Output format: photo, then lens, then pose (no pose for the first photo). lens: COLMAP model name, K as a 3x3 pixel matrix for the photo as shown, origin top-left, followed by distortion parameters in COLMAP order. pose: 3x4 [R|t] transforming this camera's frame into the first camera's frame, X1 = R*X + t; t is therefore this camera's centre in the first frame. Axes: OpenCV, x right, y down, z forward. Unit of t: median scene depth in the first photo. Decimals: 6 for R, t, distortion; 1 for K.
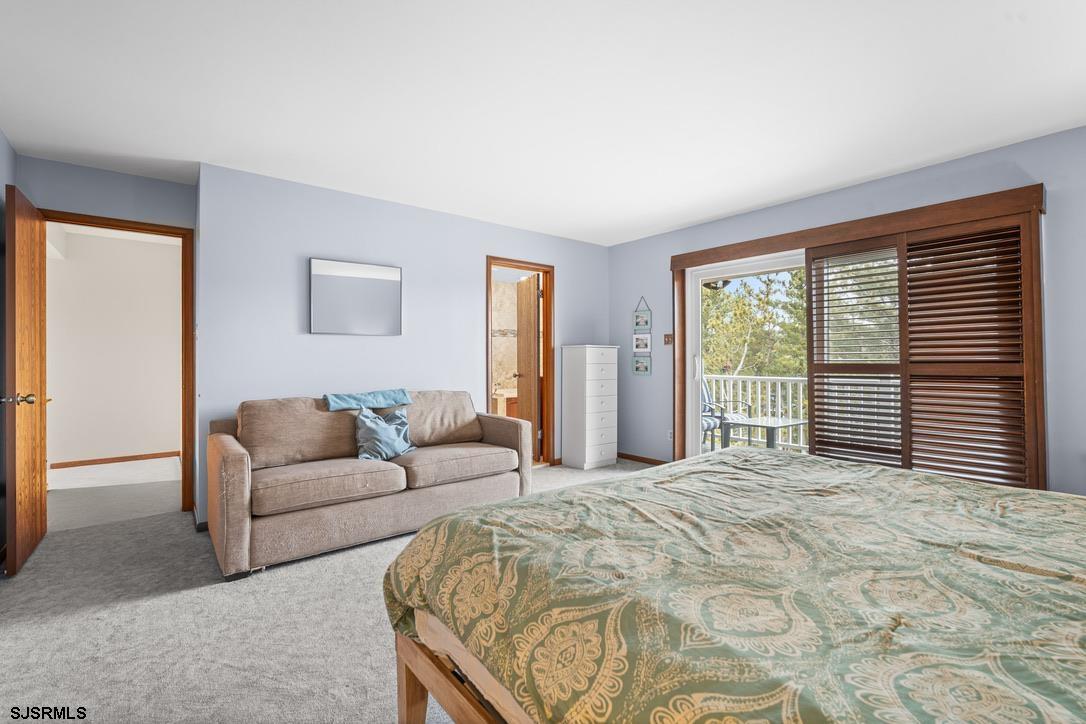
lens RADIAL K [[483.4, 0, 543.6], [0, 483.4, 357.3], [0, 0, 1]] dist [-0.002507, 0.000122]
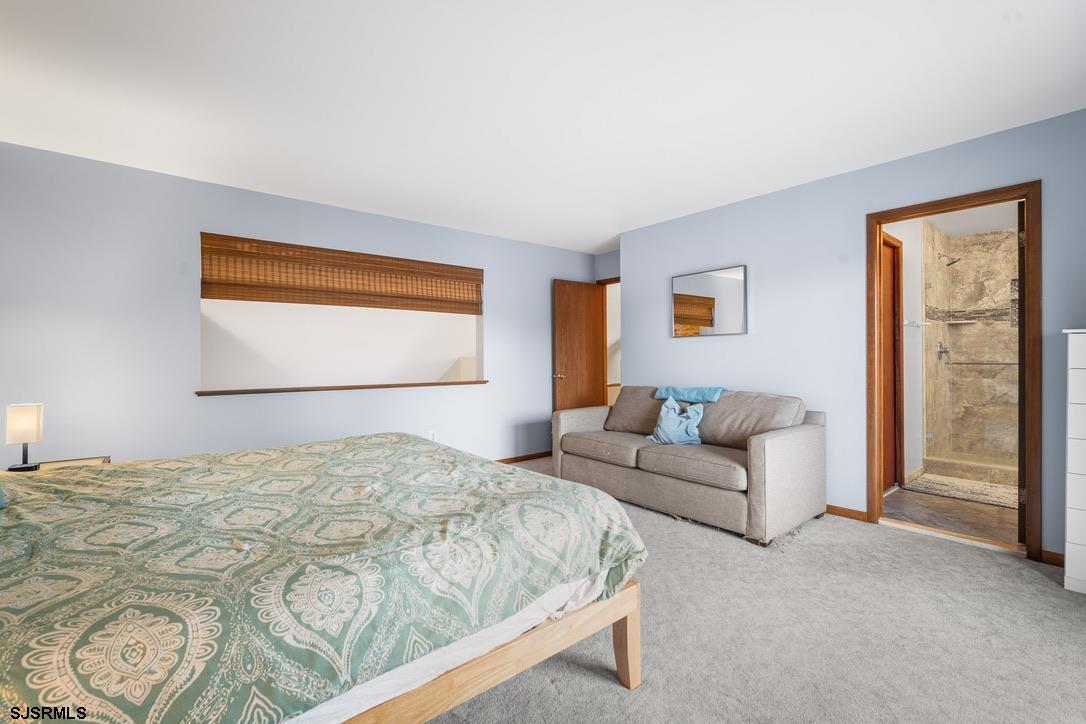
lens RADIAL K [[476.2, 0, 544.3], [0, 476.2, 351.6], [0, 0, 1]] dist [-0.003203, -0.000207]
pose [[0.017680, 0.001100, -0.999843, 0.764362], [0.016626, 0.999861, 0.001394, -0.018803], [0.999705, -0.016648, 0.017659, 0.642762]]
